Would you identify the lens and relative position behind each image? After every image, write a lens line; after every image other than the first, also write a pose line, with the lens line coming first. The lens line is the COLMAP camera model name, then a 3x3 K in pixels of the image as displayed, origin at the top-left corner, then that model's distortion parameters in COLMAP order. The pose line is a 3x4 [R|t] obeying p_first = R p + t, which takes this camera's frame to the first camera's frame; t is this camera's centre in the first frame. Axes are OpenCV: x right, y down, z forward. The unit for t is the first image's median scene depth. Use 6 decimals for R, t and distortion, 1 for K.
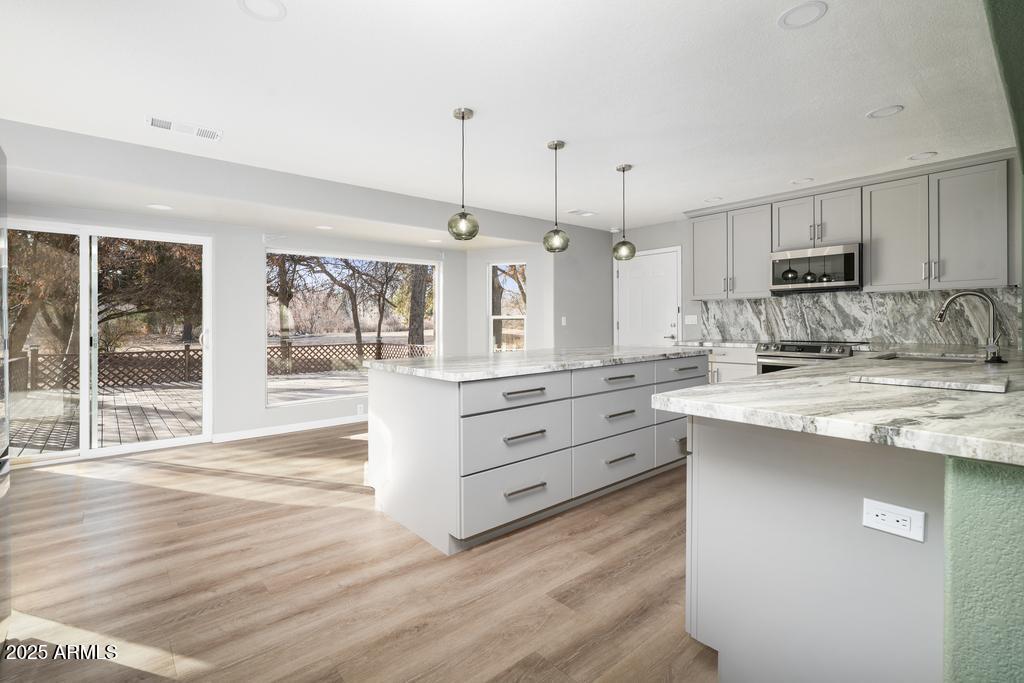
lens RADIAL K [[473.1, 0, 508.8], [0, 473.1, 328.1], [0, 0, 1]] dist [-0.000458, 0.000071]
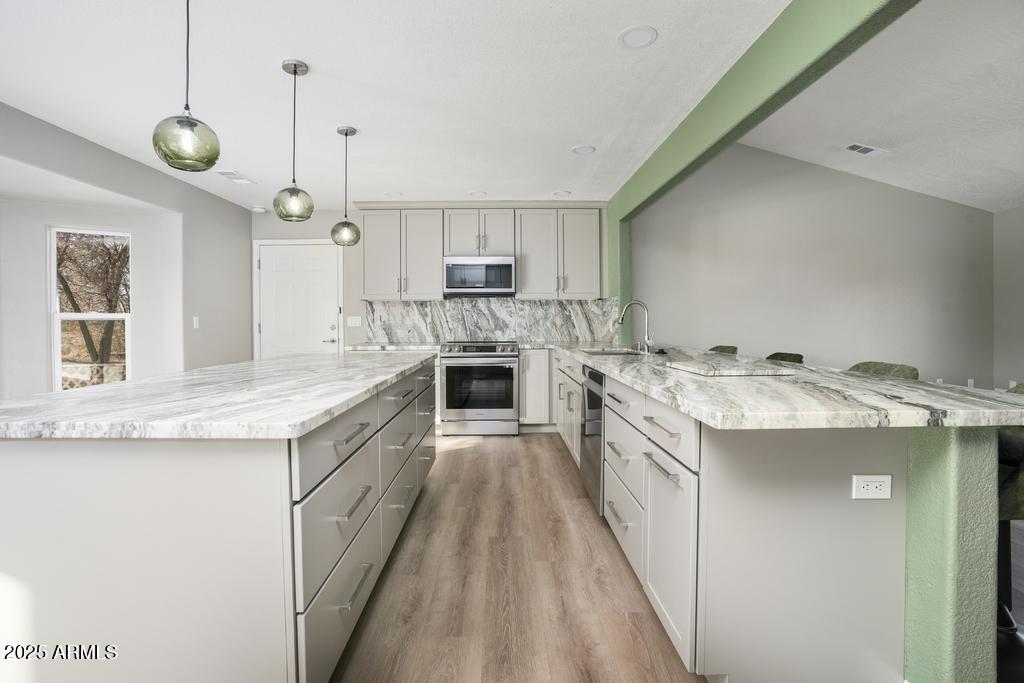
lens RADIAL K [[481.2, 0, 508.3], [0, 481.2, 331.9], [0, 0, 1]] dist [-0.072657, 0.026904]
pose [[0.638176, -0.009712, 0.769829, -0.172266], [0.007710, 0.999951, 0.006224, -0.001375], [-0.769852, 0.001963, 0.638220, 0.240900]]
